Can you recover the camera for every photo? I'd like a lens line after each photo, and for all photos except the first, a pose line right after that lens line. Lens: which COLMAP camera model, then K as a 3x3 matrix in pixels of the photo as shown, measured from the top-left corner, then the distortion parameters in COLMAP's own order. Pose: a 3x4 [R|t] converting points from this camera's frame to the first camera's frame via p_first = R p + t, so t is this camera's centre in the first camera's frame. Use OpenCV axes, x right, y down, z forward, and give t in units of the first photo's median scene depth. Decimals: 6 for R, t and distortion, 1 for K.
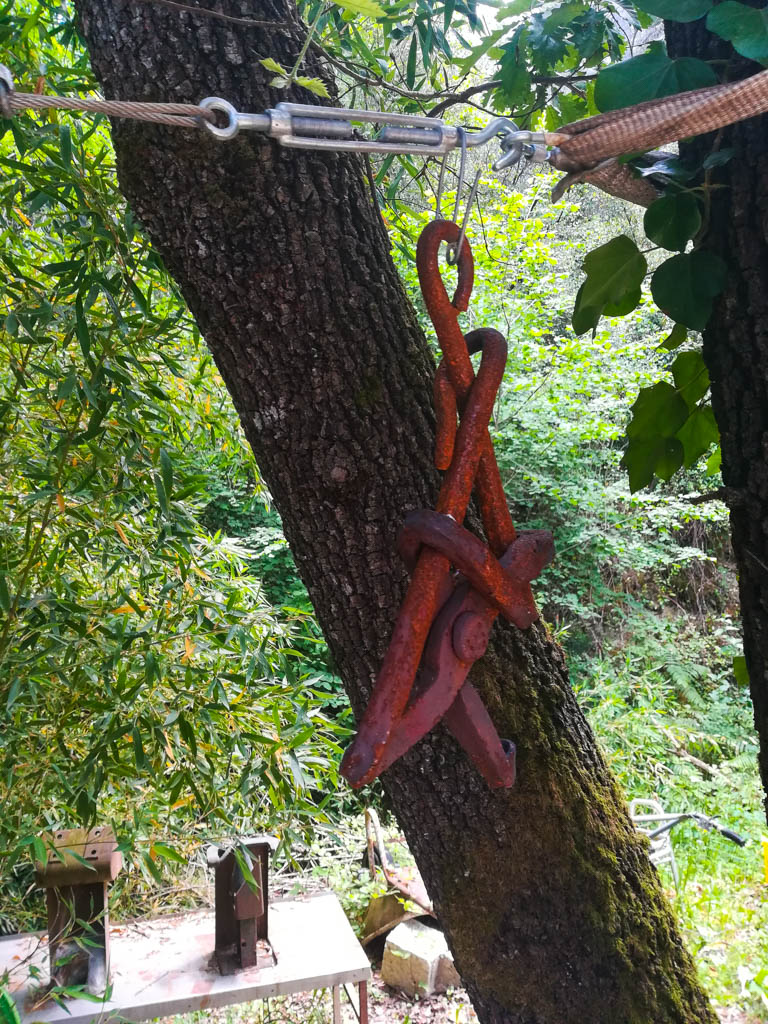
lens RADIAL K [[794.5, 0, 384.0], [0, 794.5, 512.0], [0, 0, 1]] dist [0.070900, -0.111528]
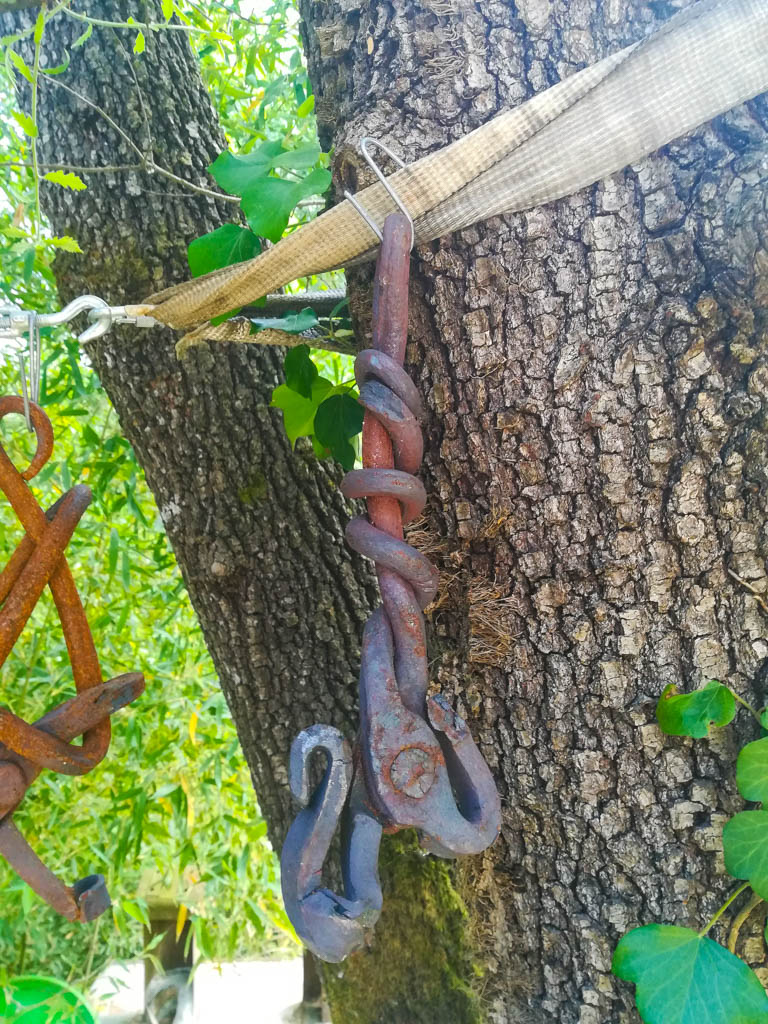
lens RADIAL K [[794.5, 0, 384.0], [0, 794.5, 512.0], [0, 0, 1]] dist [0.070900, -0.111528]
pose [[0.977572, -0.001818, -0.210595, 0.371307], [-0.008858, 0.998723, -0.049741, -0.070865], [0.210416, 0.050491, 0.976307, 0.020346]]
